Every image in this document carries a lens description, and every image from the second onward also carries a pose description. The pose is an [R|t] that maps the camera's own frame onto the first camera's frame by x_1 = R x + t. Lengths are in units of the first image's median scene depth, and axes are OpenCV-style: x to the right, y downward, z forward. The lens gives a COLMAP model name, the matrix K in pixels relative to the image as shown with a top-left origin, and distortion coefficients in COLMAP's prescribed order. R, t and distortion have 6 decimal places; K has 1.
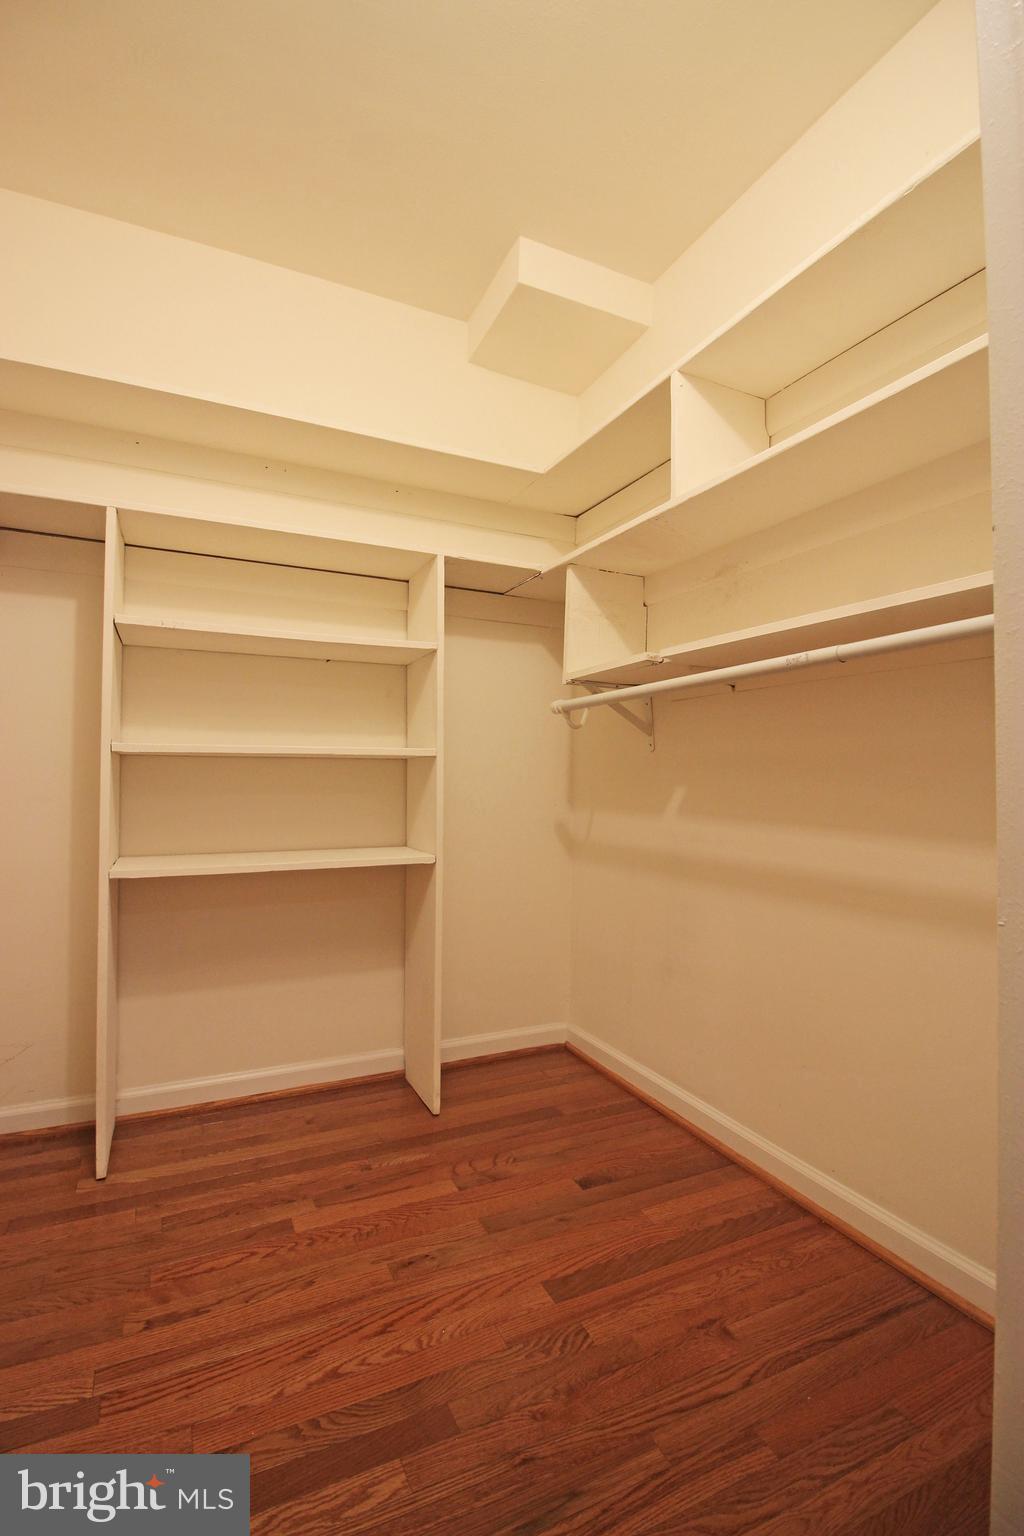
lens RADIAL K [[713.4, 0, 516.2], [0, 713.4, 759.0], [0, 0, 1]] dist [-0.001173, -0.010717]
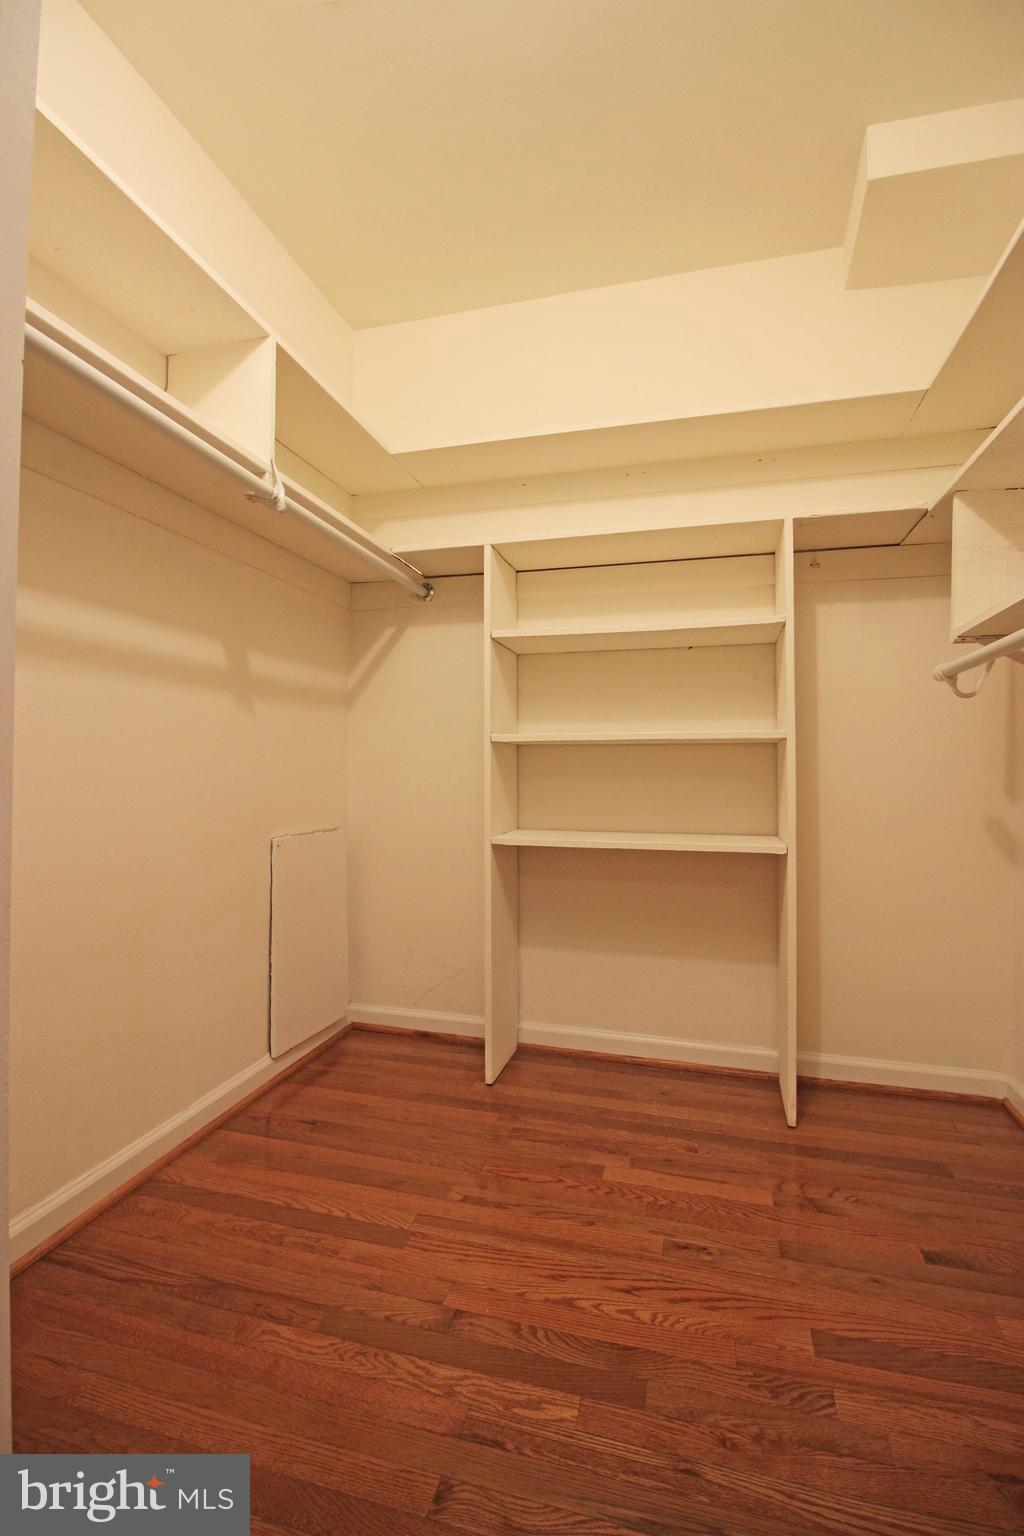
lens RADIAL K [[713.4, 0, 503.9], [0, 713.4, 762.5], [0, 0, 1]] dist [-0.001173, -0.010717]
pose [[0.753748, -0.010501, -0.657080, 0.270239], [0.017339, 0.999842, 0.003912, 0.022031], [0.656935, -0.014342, 0.753811, 0.083136]]
